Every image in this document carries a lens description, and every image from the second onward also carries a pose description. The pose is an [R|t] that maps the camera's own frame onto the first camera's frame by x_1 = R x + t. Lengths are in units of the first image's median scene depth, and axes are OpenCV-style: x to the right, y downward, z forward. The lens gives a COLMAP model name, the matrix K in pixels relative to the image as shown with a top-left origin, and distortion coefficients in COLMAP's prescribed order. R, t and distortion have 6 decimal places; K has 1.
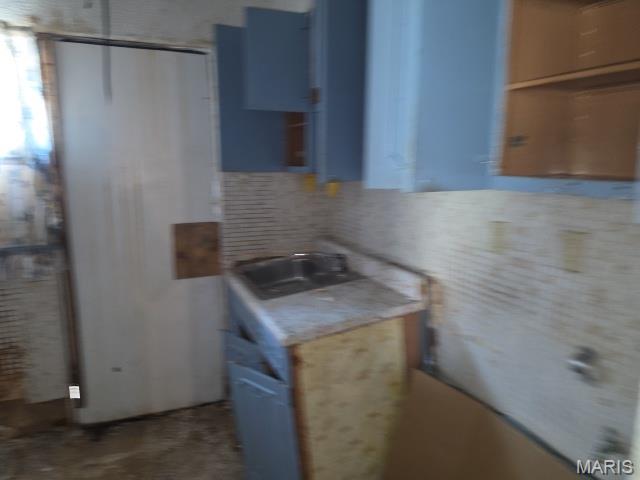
lens RADIAL K [[440.2, 0, 318.8], [0, 440.2, 248.0], [0, 0, 1]] dist [0.087324, -0.107450]
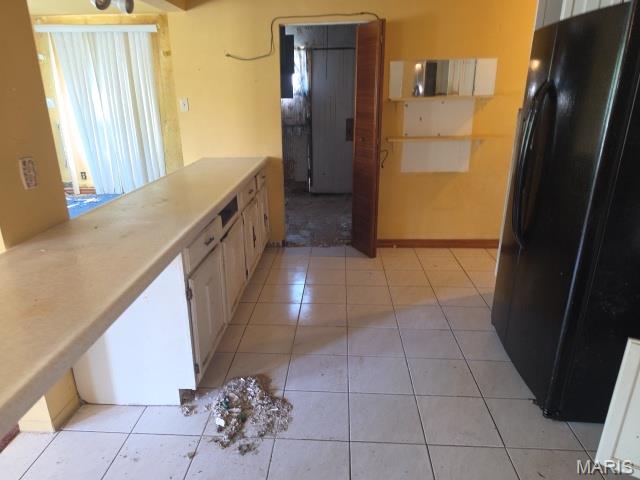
lens RADIAL K [[440.2, 0, 318.8], [0, 440.2, 248.0], [0, 0, 1]] dist [0.087324, -0.107450]
pose [[0.877924, 0.144066, -0.456612, 0.951694], [-0.074922, 0.983246, 0.166174, 0.313697], [0.472902, -0.111678, 0.874009, -1.649471]]
